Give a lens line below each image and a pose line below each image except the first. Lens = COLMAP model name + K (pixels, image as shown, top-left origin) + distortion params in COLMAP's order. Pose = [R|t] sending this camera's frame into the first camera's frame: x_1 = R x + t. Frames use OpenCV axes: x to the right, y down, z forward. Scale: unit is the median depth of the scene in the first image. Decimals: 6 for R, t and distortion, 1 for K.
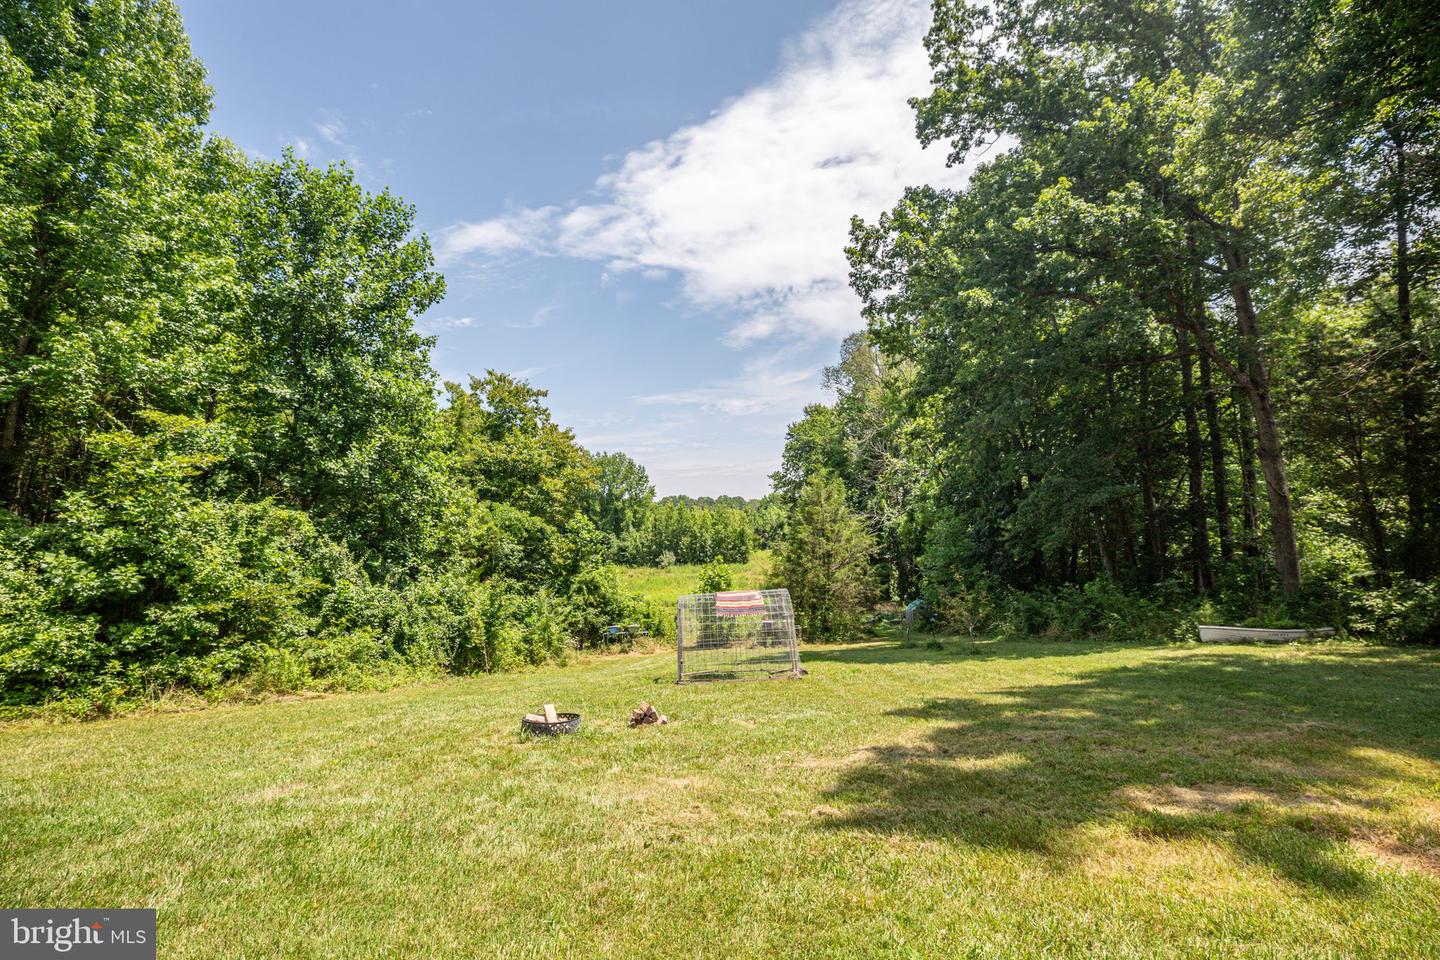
lens RADIAL K [[644.6, 0, 699.1], [0, 644.6, 478.4], [0, 0, 1]] dist [-0.013902, 0.001587]
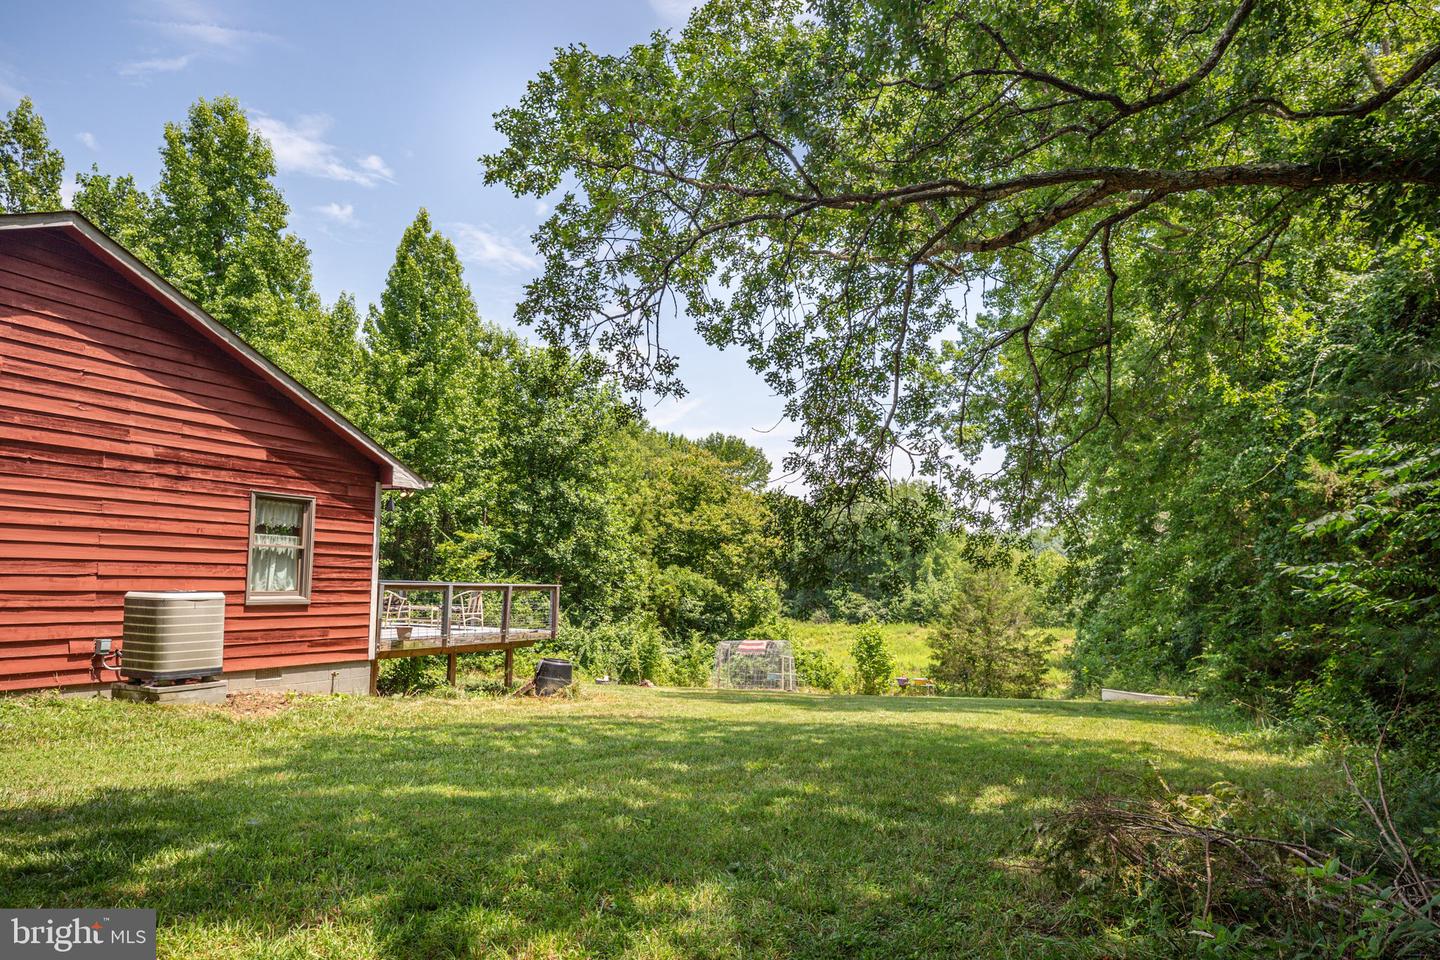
lens RADIAL K [[970.5, 0, 777.8], [0, 970.5, 537.4], [0, 0, 1]] dist [0.004915, -0.000229]
pose [[0.938316, 0.016580, -0.345382, 0.708282], [-0.000156, 0.998870, 0.047527, -0.151566], [0.345780, -0.044541, 0.937258, -0.955414]]
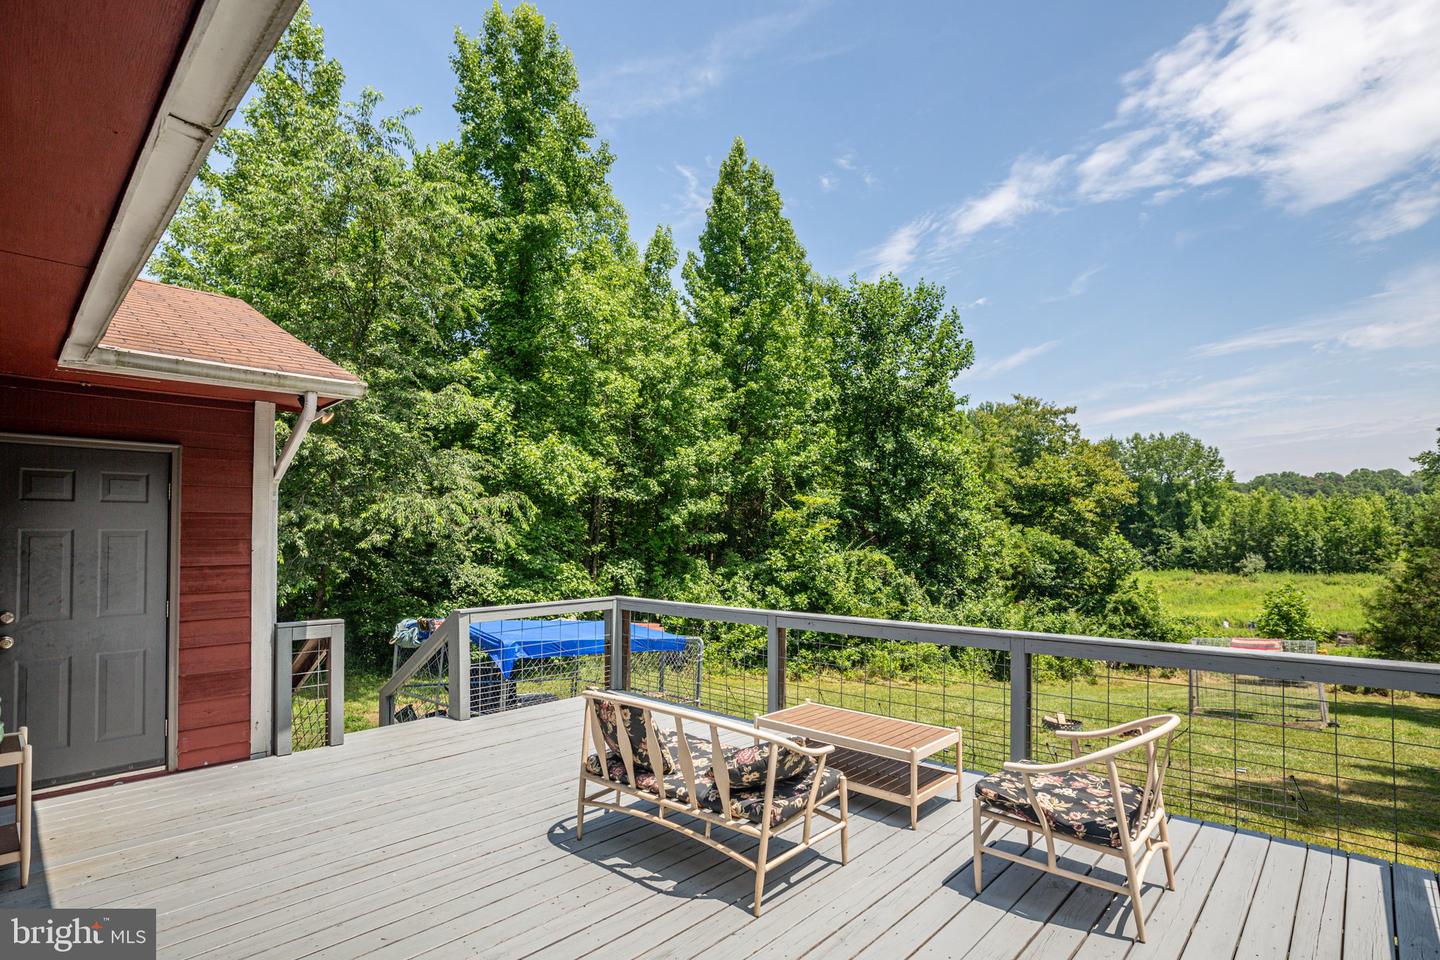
lens RADIAL K [[704.8, 0, 741.9], [0, 704.8, 511.7], [0, 0, 1]] dist [-0.023214, 0.005268]
pose [[0.766099, -0.016327, -0.642515, 0.110312], [0.062273, 0.996860, 0.048918, -0.106642], [0.639699, -0.077488, 0.764710, -0.302814]]
